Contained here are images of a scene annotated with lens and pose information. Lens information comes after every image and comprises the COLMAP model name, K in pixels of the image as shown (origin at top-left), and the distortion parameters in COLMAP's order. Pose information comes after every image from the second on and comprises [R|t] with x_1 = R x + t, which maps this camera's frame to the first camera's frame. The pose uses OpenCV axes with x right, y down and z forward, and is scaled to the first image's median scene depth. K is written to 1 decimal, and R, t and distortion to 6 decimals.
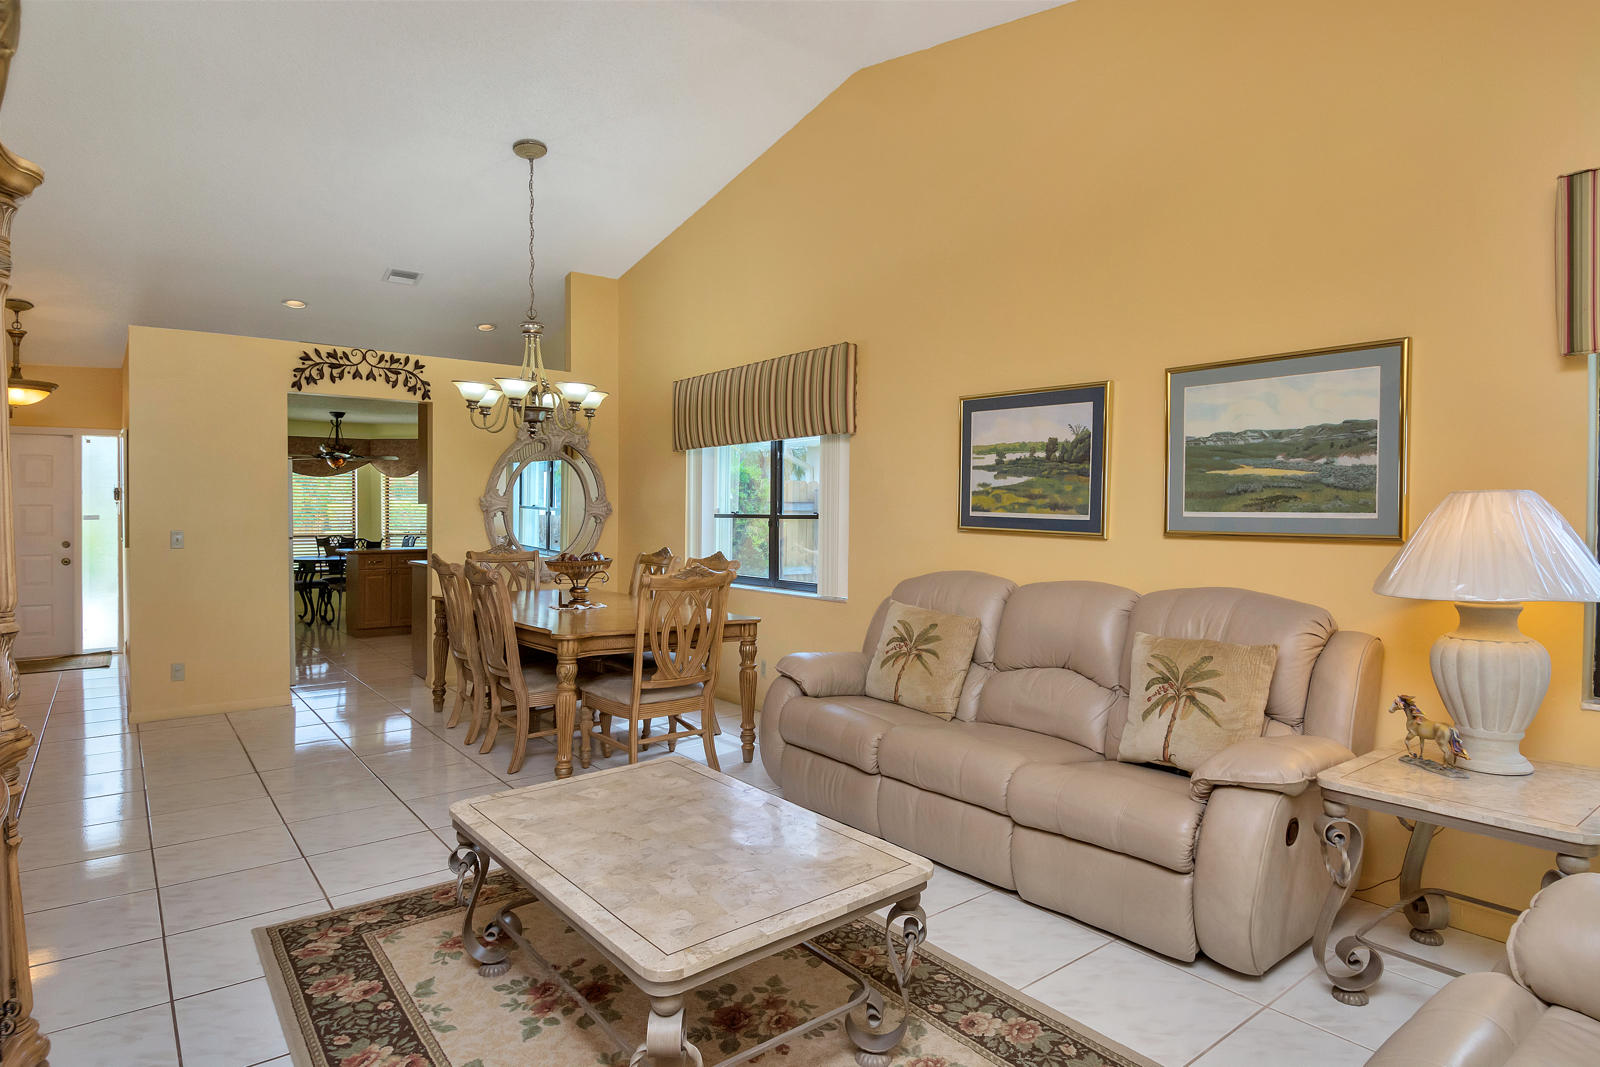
lens RADIAL K [[860.7, 0, 790.1], [0, 860.7, 514.2], [0, 0, 1]] dist [0.024792, -0.019813]
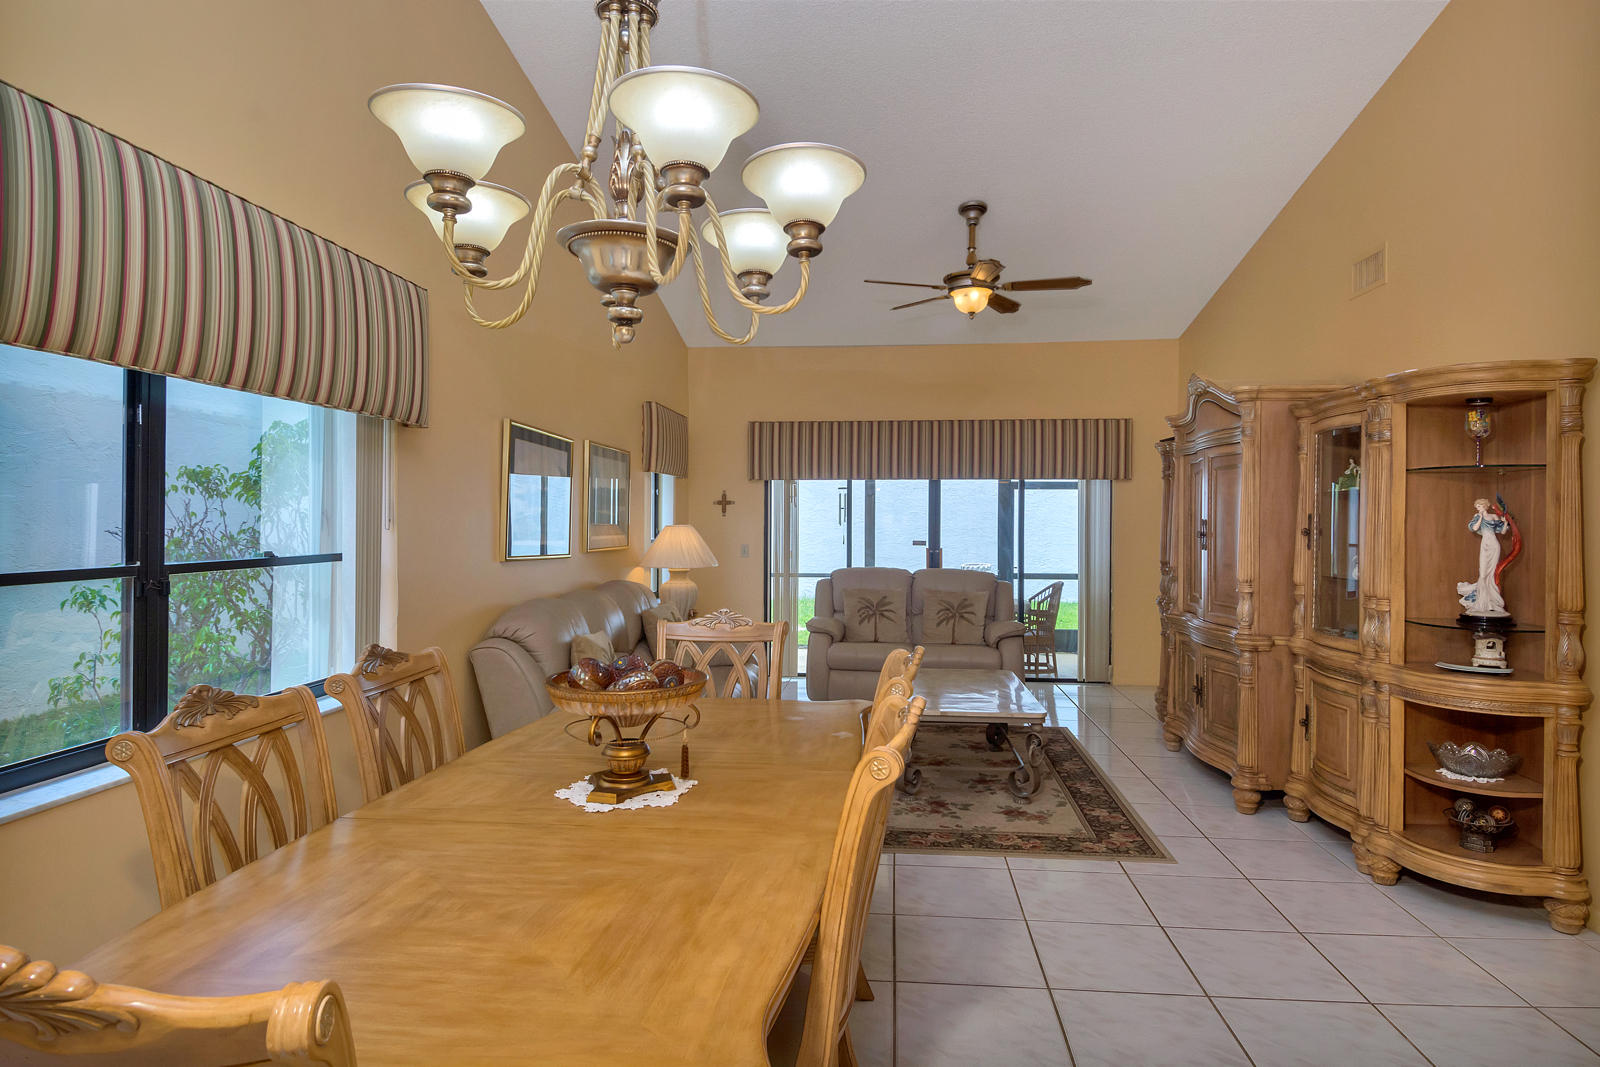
lens RADIAL K [[884.1, 0, 784.4], [0, 884.1, 528.8], [0, 0, 1]] dist [0.000571, -0.015434]
pose [[-0.713557, -0.008422, 0.700547, -0.770832], [0.000366, 0.999923, 0.012394, -0.030642], [-0.700597, 0.009100, -0.713499, 1.615565]]
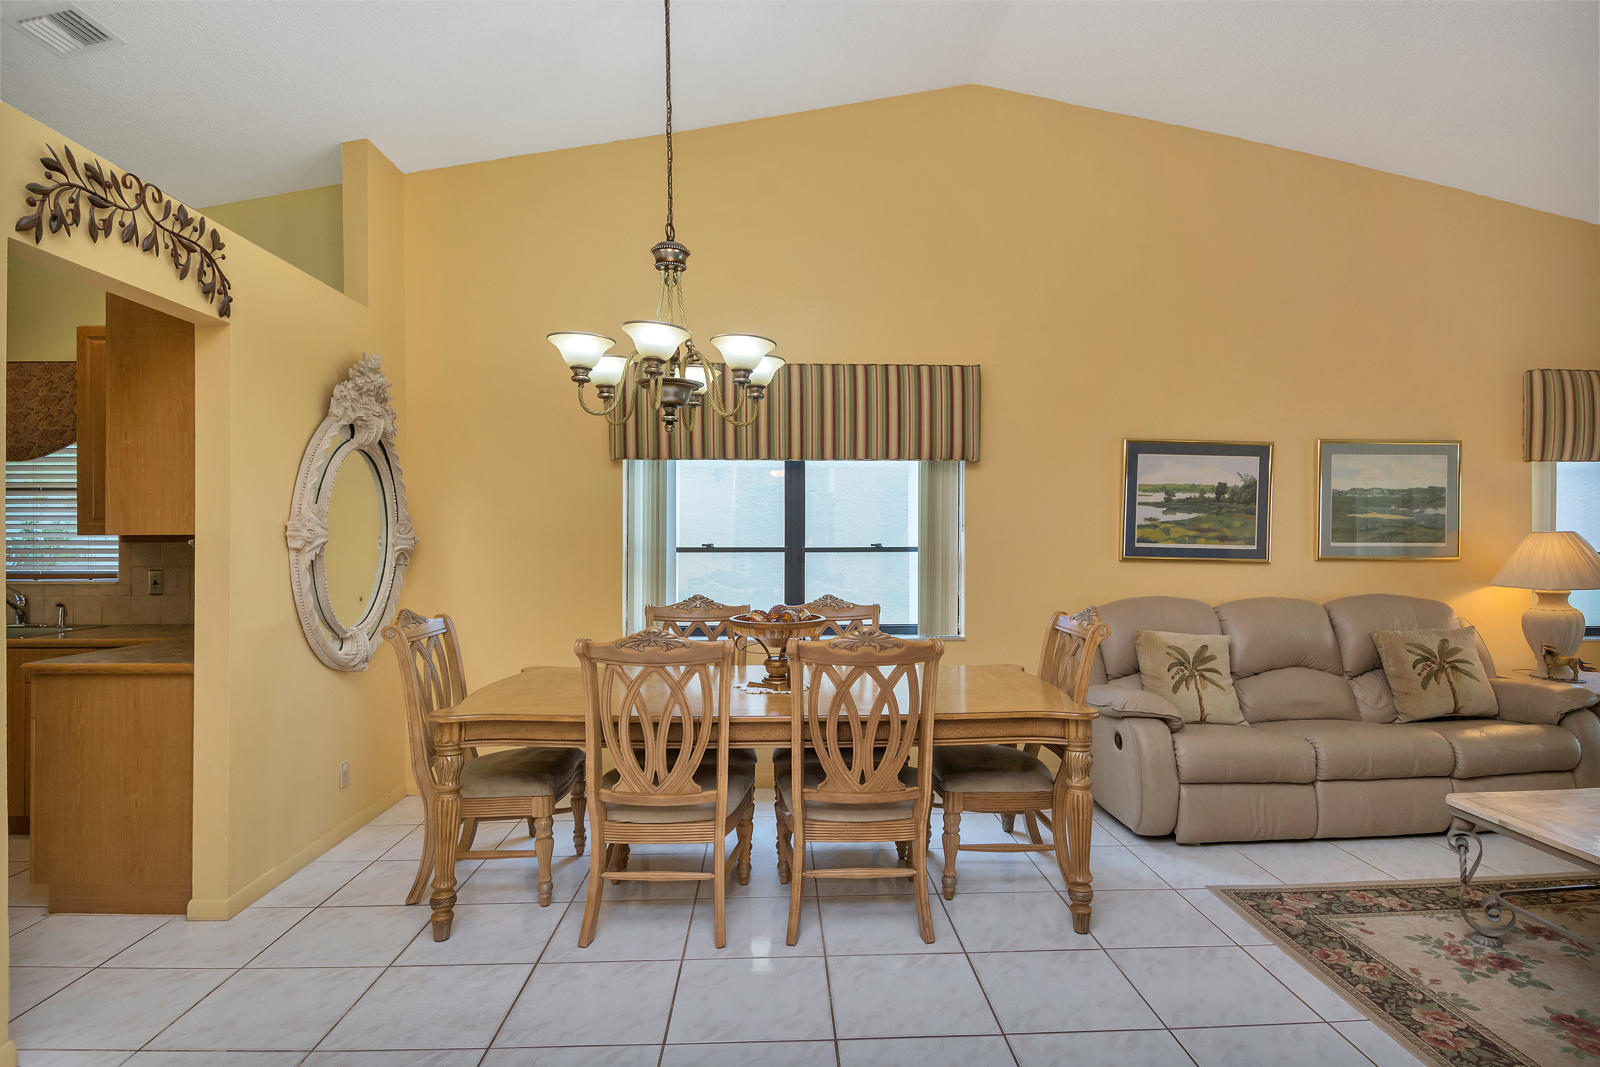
lens RADIAL K [[860.7, 0, 799.7], [0, 860.7, 535.1], [0, 0, 1]] dist [0.024792, -0.019813]
pose [[0.581824, -0.006384, 0.813290, -1.023470], [0.005001, 0.999978, 0.004271, -0.021620], [-0.813300, 0.001583, 0.581843, 0.758431]]
